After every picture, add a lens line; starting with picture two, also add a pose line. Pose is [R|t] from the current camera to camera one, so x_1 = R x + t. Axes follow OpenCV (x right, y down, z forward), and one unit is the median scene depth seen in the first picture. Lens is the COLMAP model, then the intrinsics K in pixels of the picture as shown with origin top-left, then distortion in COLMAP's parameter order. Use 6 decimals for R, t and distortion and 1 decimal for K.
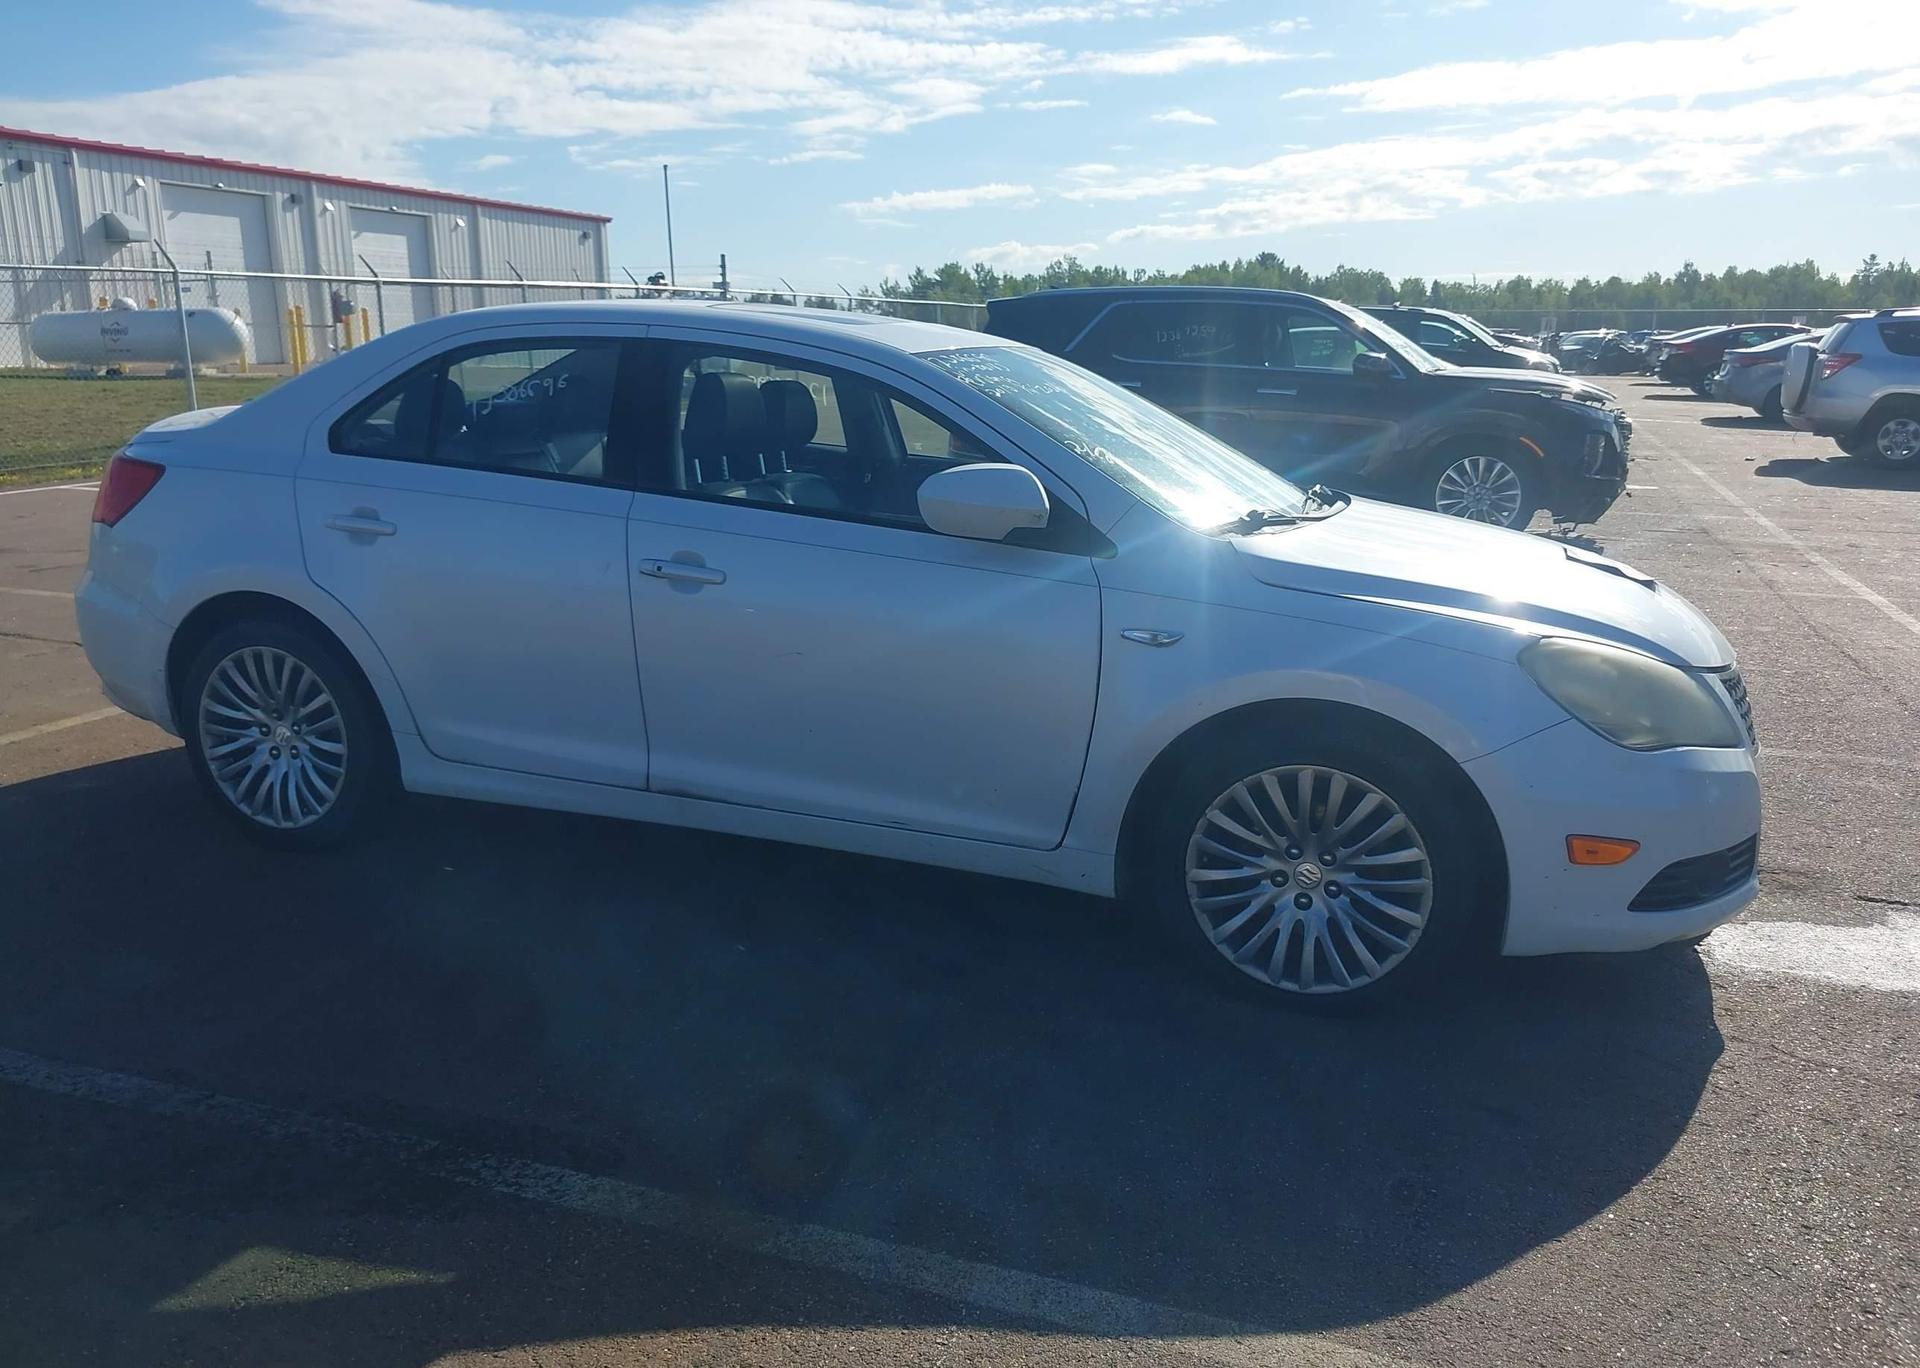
lens RADIAL K [[1489.3, 0, 953.3], [0, 1489.3, 704.8], [0, 0, 1]] dist [-0.004739, 0.001261]
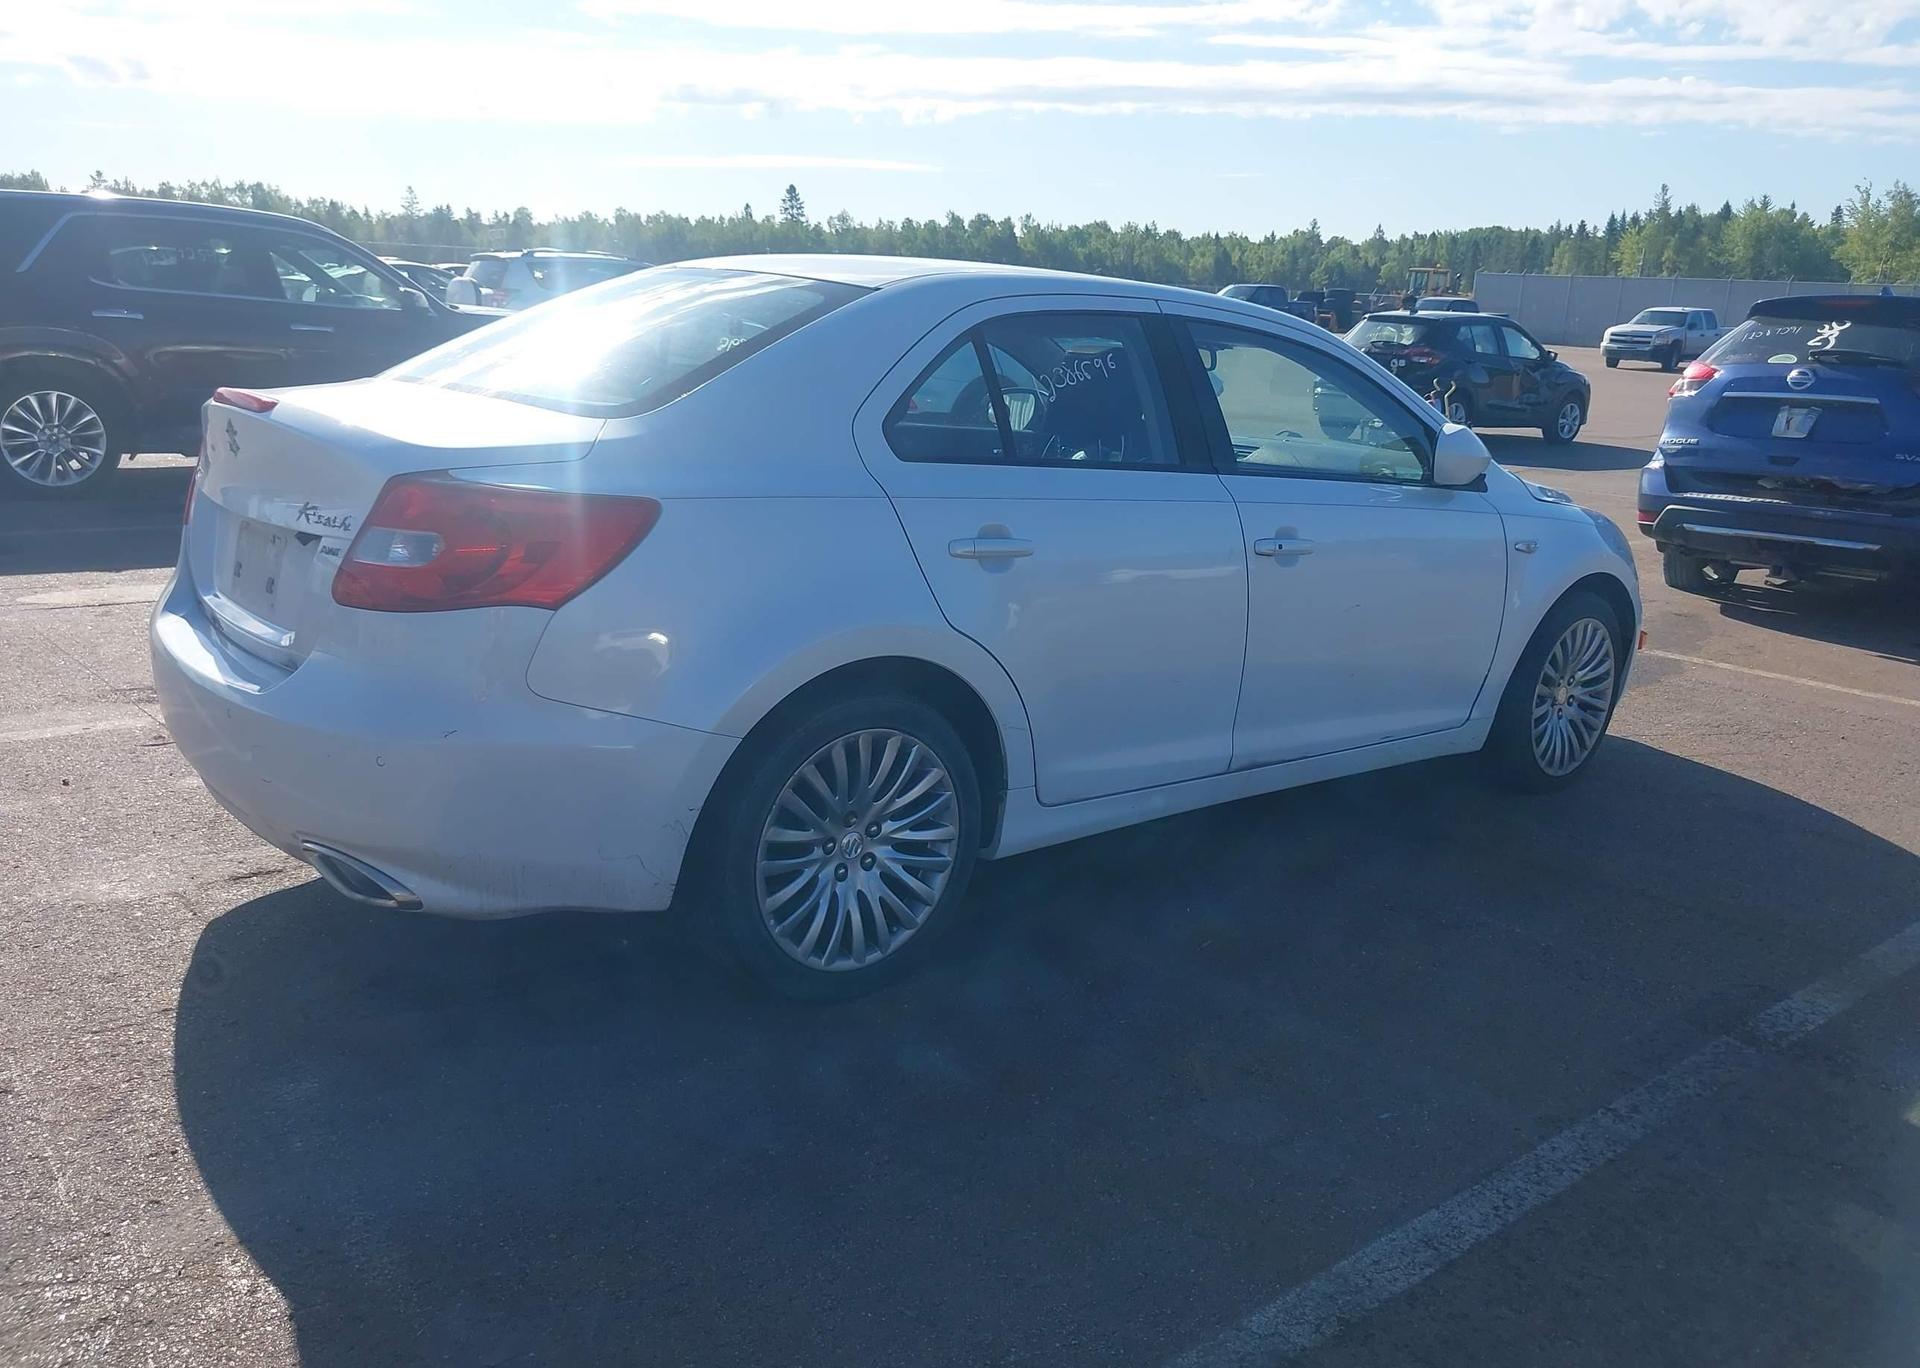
lens RADIAL K [[1479.9, 0, 945.8], [0, 1479.9, 711.0], [0, 0, 1]] dist [0.019636, -0.028143]
pose [[0.505705, -0.208969, 0.837016, -1.044726], [0.162179, 0.975950, 0.145670, -0.146906], [-0.847326, 0.062080, 0.527433, 0.570820]]
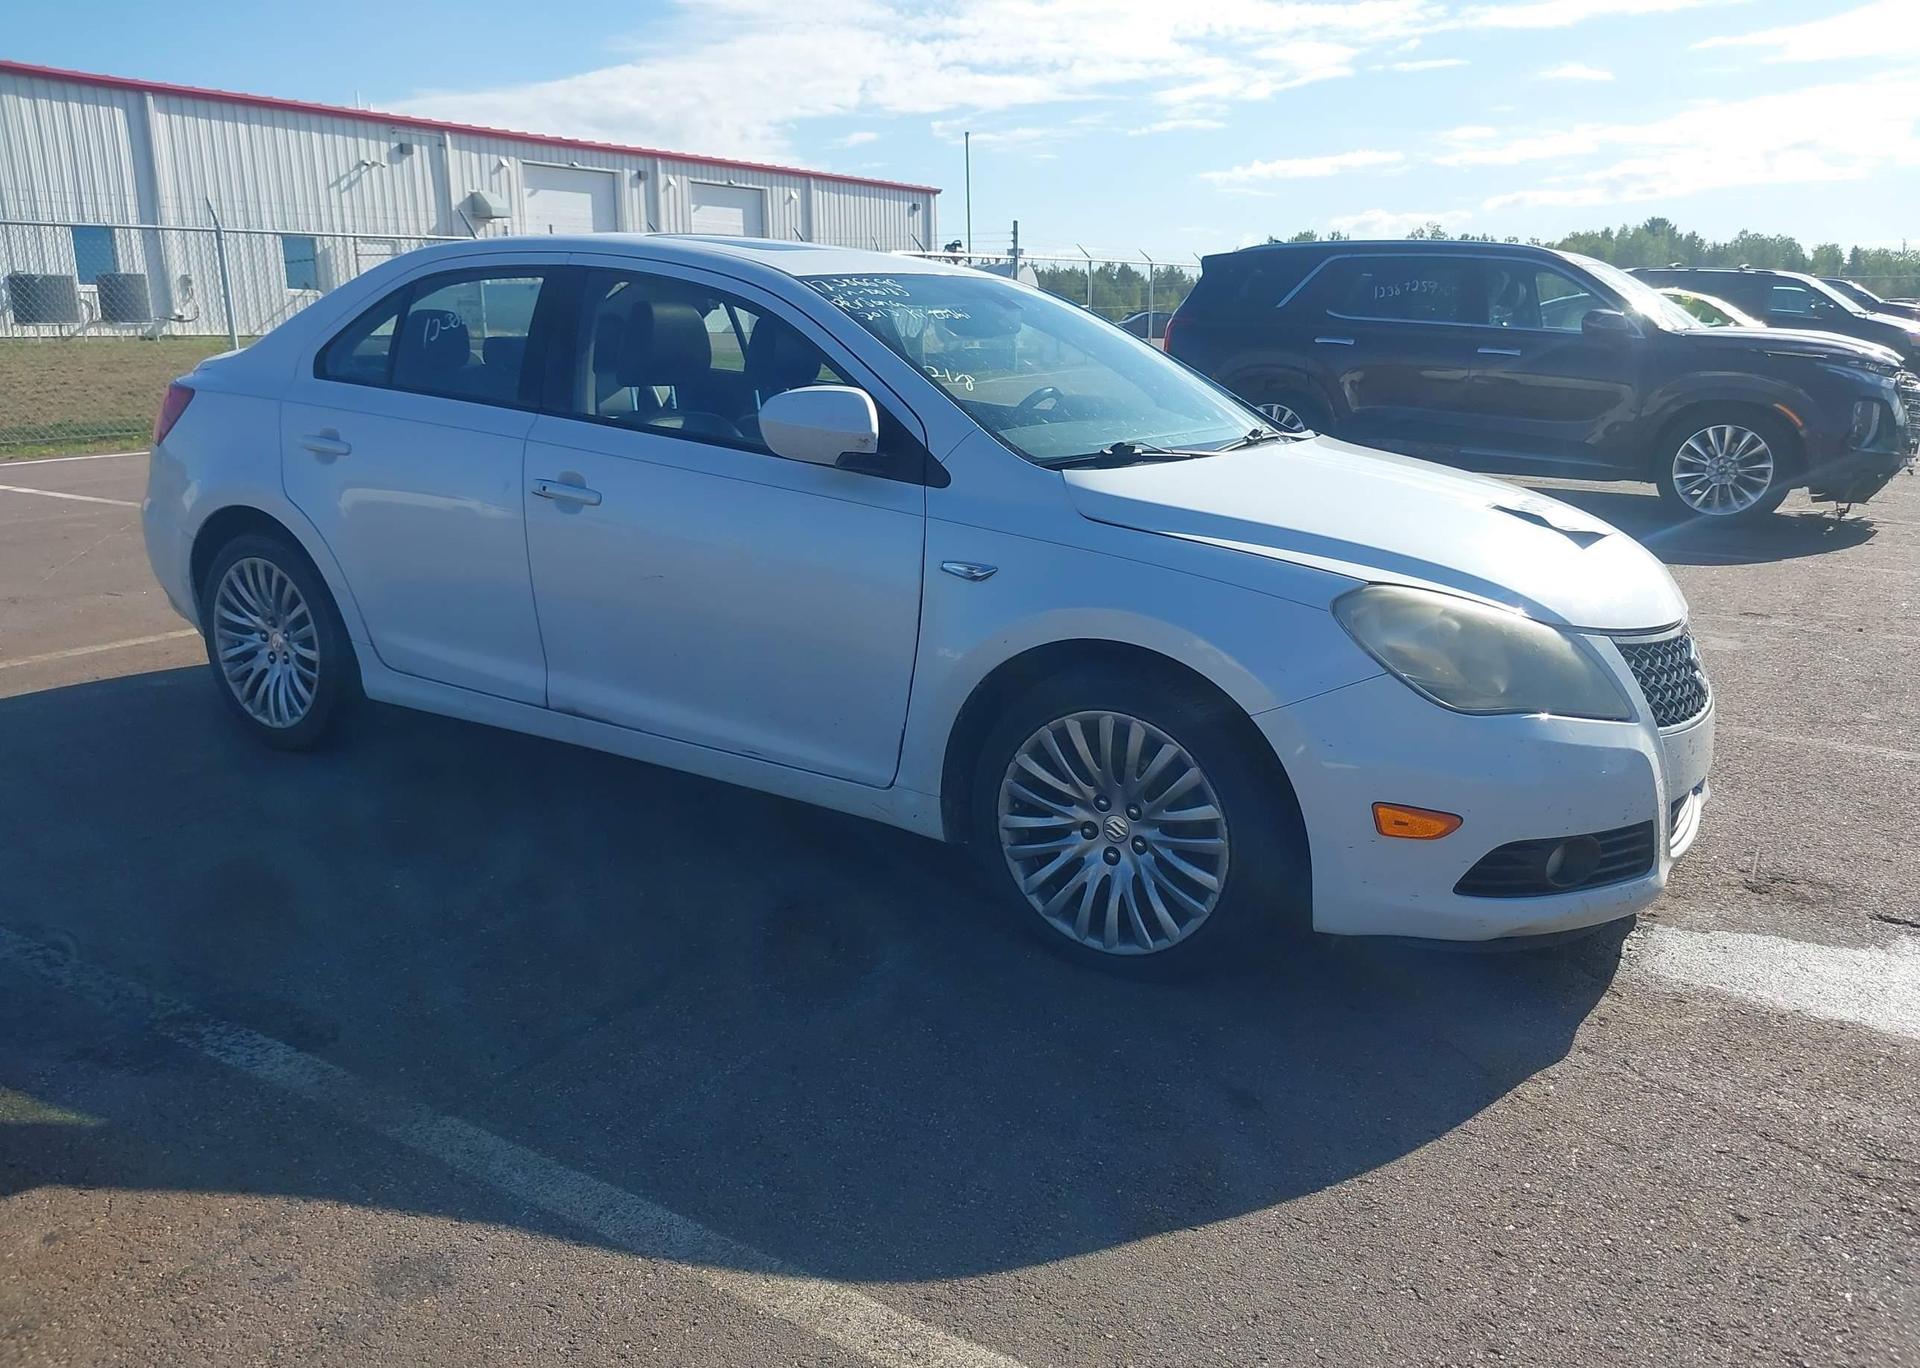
lens RADIAL K [[1489.5, 0, 961.2], [0, 1489.5, 709.3], [0, 0, 1]] dist [-0.001167, -0.002359]
pose [[0.975604, 0.056390, -0.212174, 0.267847], [-0.052210, 0.998317, 0.025260, 0.016417], [0.213241, -0.013566, 0.976905, 0.050635]]
